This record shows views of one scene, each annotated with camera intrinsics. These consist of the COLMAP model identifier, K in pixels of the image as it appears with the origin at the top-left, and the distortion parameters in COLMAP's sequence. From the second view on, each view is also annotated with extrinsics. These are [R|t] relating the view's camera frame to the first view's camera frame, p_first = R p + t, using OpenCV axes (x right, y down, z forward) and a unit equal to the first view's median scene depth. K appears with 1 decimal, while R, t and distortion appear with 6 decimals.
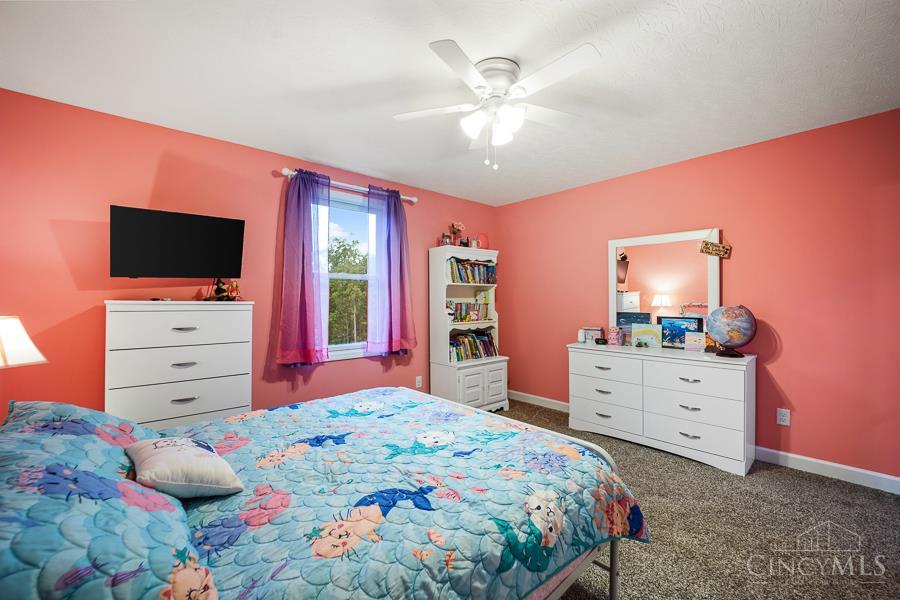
lens RADIAL K [[361.5, 0, 450.0], [0, 361.5, 300.0], [0, 0, 1]] dist [0.000001, 0.000035]
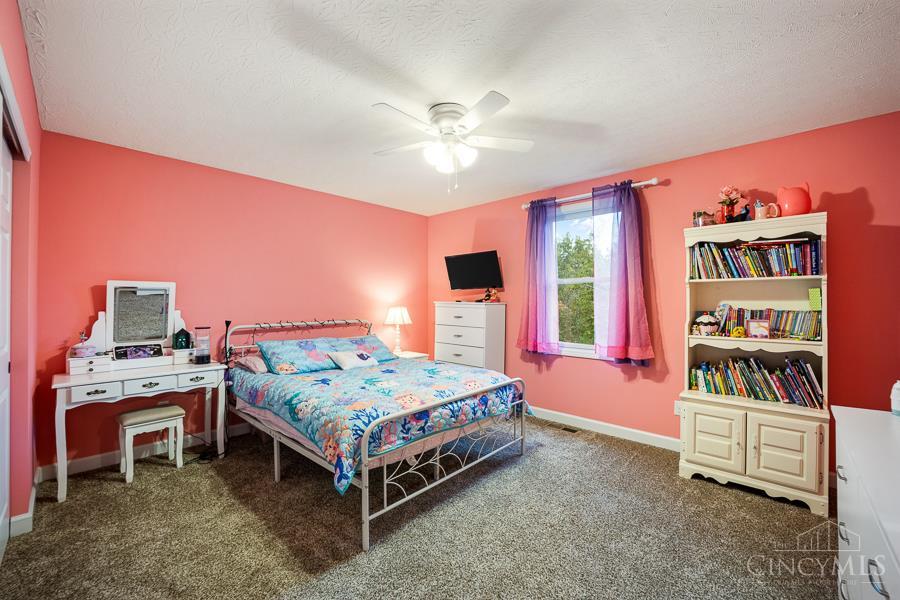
lens RADIAL K [[369.0, 0, 448.1], [0, 369.0, 304.6], [0, 0, 1]] dist [-0.001304, -0.000168]
pose [[0.101349, 0.014194, -0.994750, 0.760705], [-0.003640, 0.999897, 0.013897, -0.007017], [0.994844, 0.002213, 0.101390, 0.493583]]
